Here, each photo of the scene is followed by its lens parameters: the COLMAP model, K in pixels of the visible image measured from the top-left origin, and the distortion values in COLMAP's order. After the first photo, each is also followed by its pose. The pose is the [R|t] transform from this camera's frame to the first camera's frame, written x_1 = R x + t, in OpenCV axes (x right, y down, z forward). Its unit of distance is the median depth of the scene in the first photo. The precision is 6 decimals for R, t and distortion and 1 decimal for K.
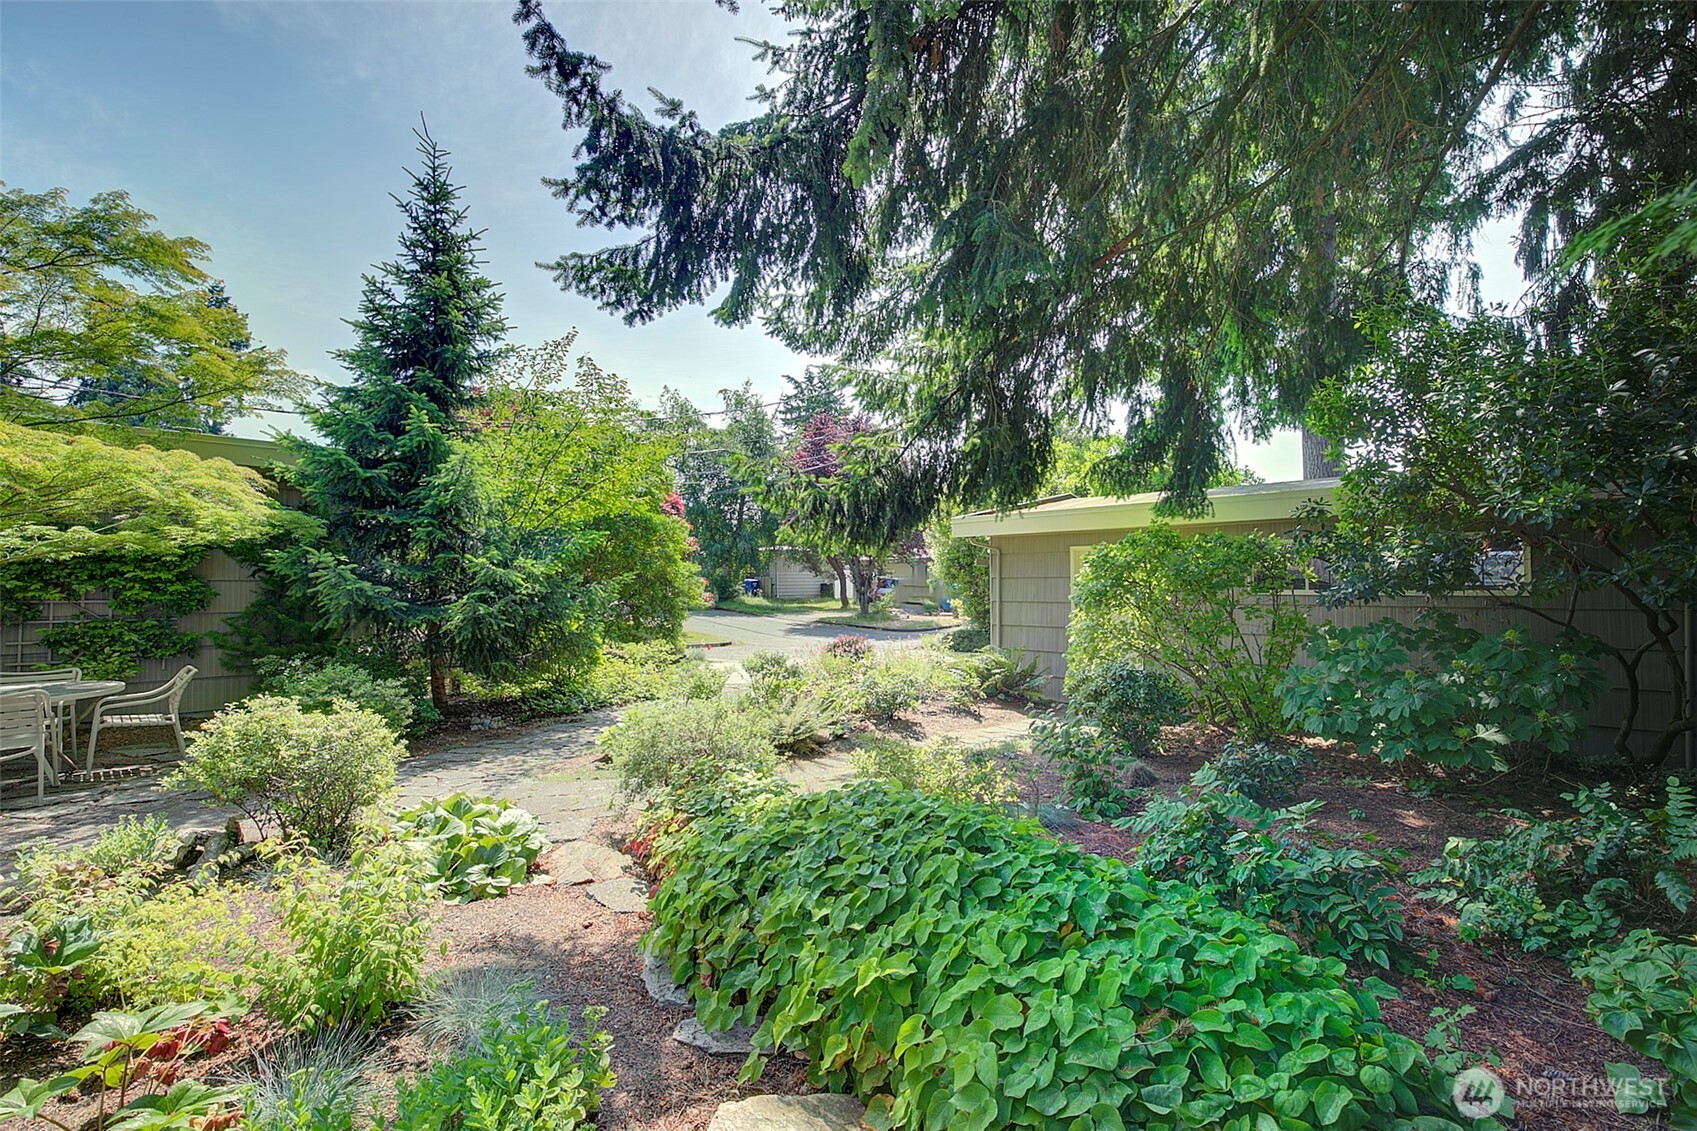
lens RADIAL K [[735.7, 0, 848.2], [0, 735.7, 567.6], [0, 0, 1]] dist [-0.005109, 0.000733]
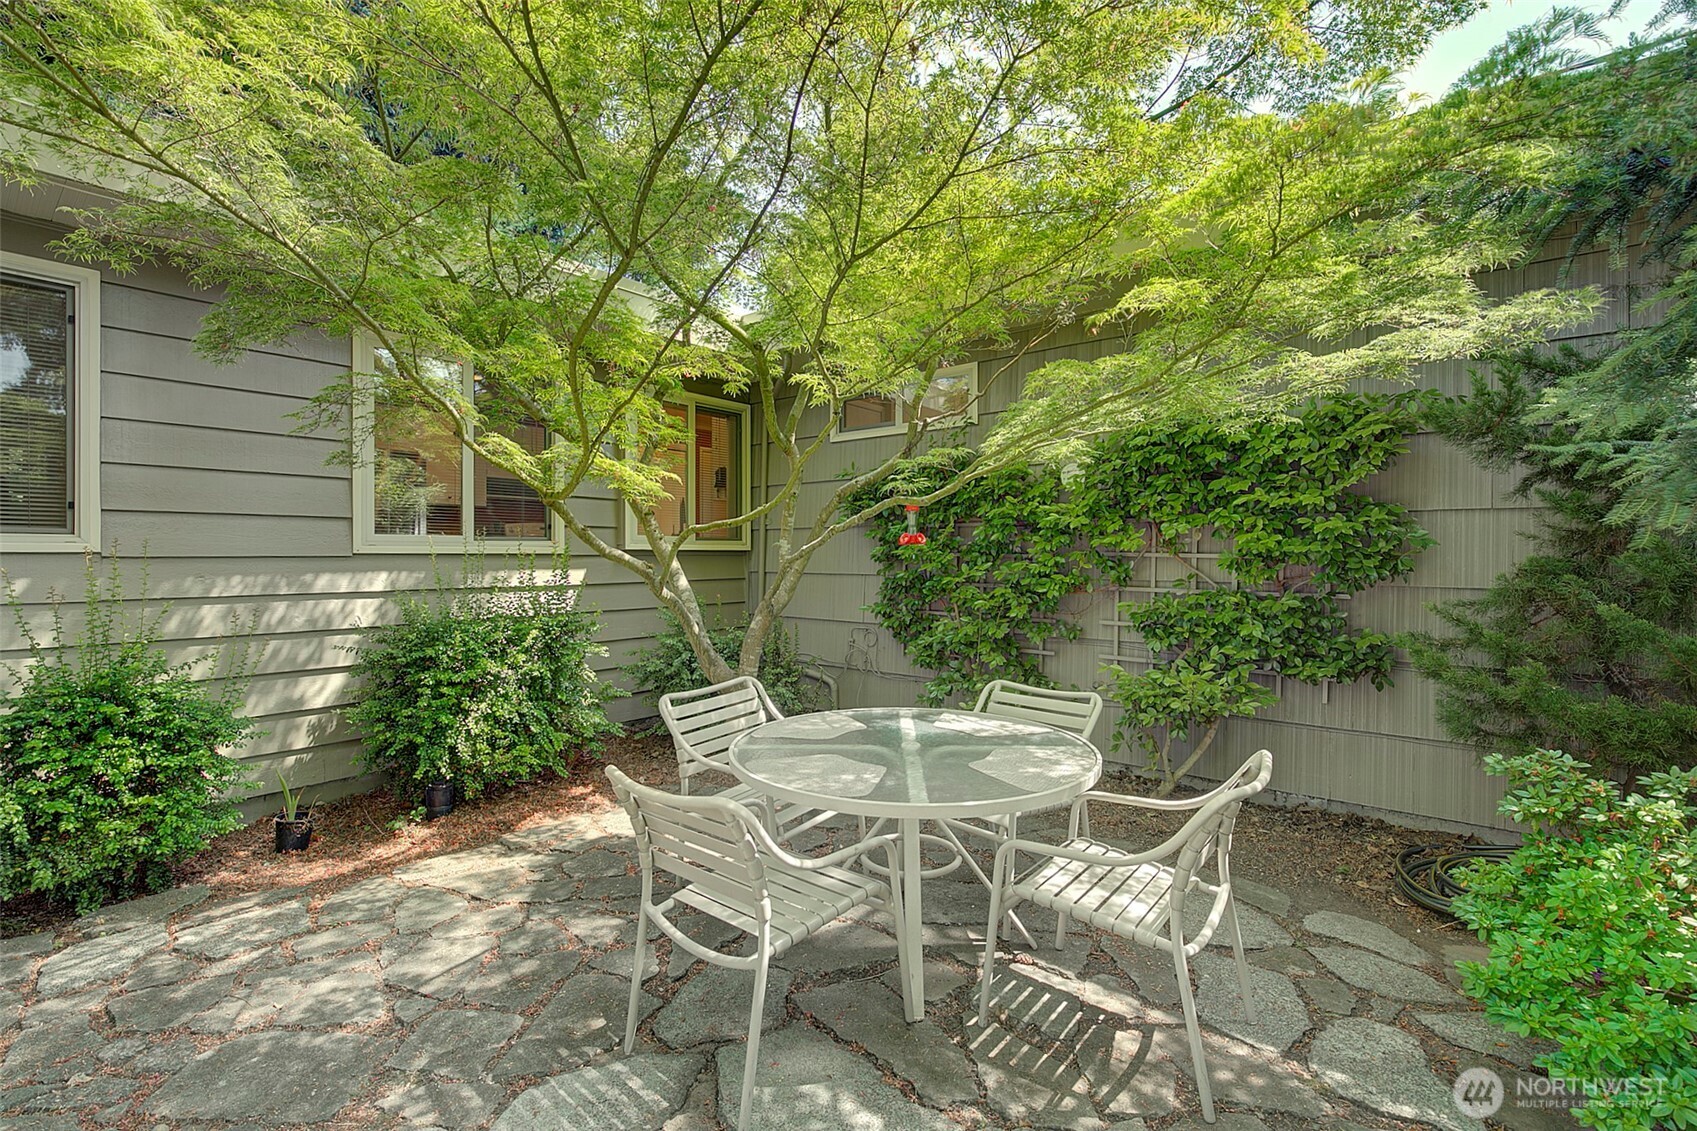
lens RADIAL K [[735.7, 0, 846.9], [0, 735.7, 555.6], [0, 0, 1]] dist [-0.005109, 0.000733]
pose [[0.075164, 0.004591, -0.997161, -0.503049], [0.032337, 0.999452, 0.007039, 0.032850], [0.996647, -0.032774, 0.074974, 0.677946]]
